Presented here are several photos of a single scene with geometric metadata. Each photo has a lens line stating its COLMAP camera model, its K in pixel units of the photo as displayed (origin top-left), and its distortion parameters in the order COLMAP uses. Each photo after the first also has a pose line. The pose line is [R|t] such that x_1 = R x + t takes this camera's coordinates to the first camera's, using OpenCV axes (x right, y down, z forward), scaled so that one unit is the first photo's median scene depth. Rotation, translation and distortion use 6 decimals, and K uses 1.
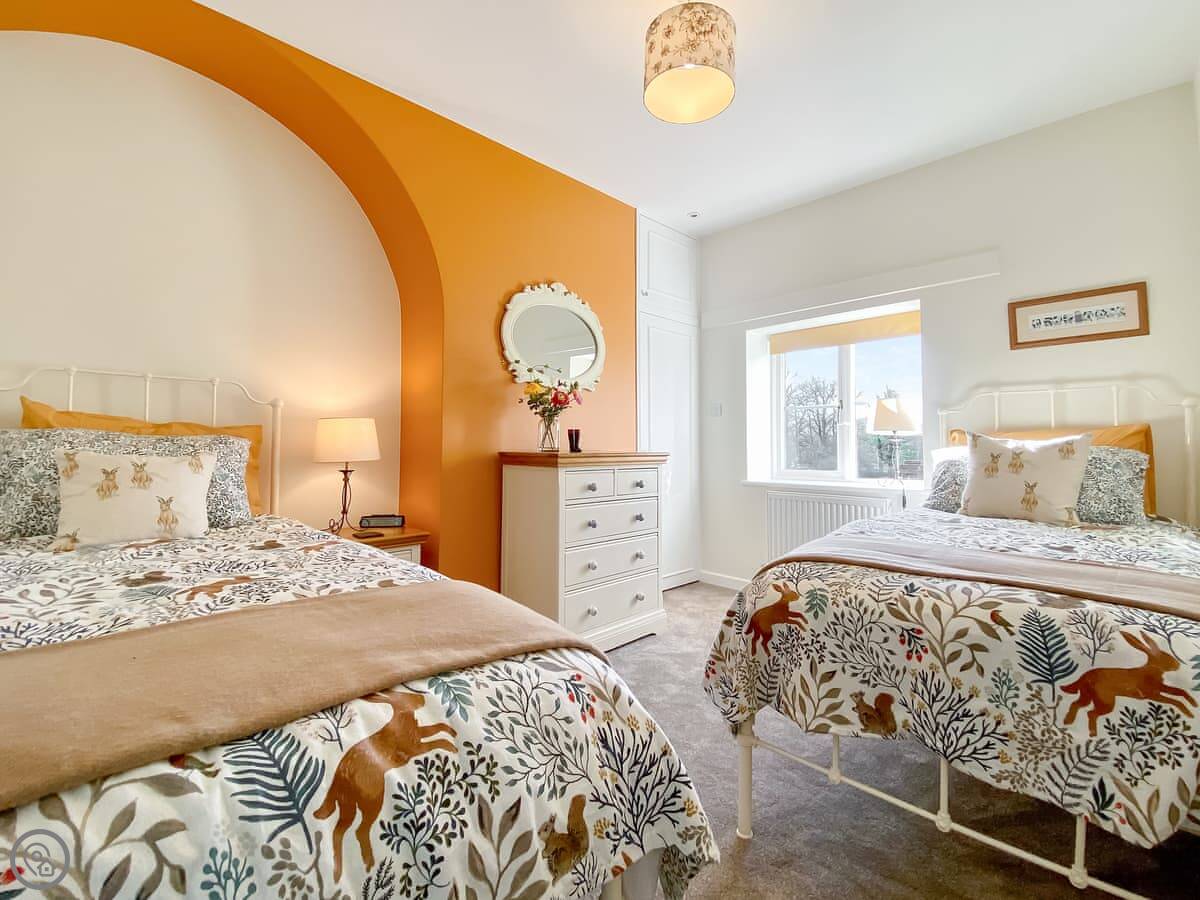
lens RADIAL K [[524.4, 0, 594.0], [0, 524.4, 428.5], [0, 0, 1]] dist [0.000457, -0.009827]
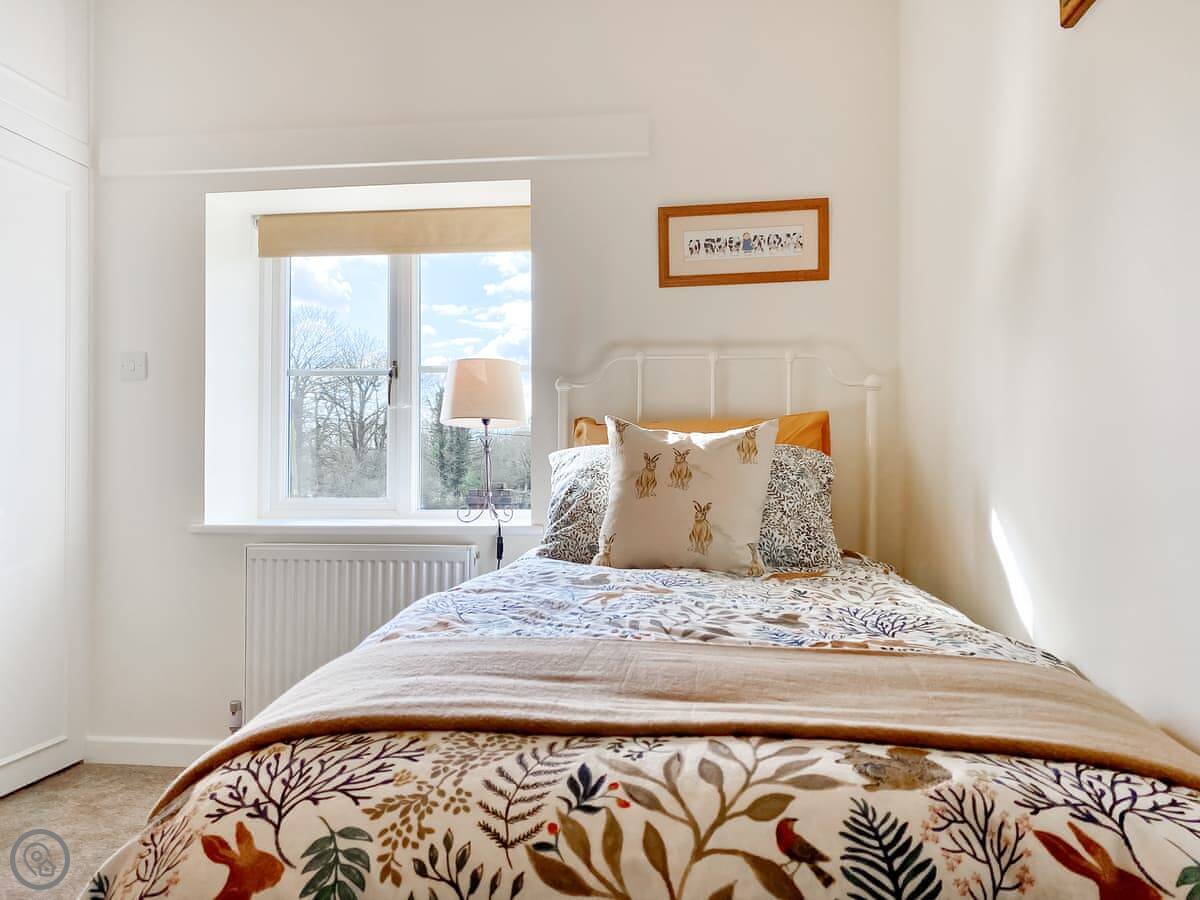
lens RADIAL K [[945.0, 0, 600.0], [0, 945.0, 450.0], [0, 0, 1]] dist [0.038582, -0.061560]
pose [[0.790401, 0.006472, 0.612555, 0.151822], [-0.019519, 0.999703, 0.014624, 0.045272], [-0.612278, -0.023515, 0.790293, 0.348900]]
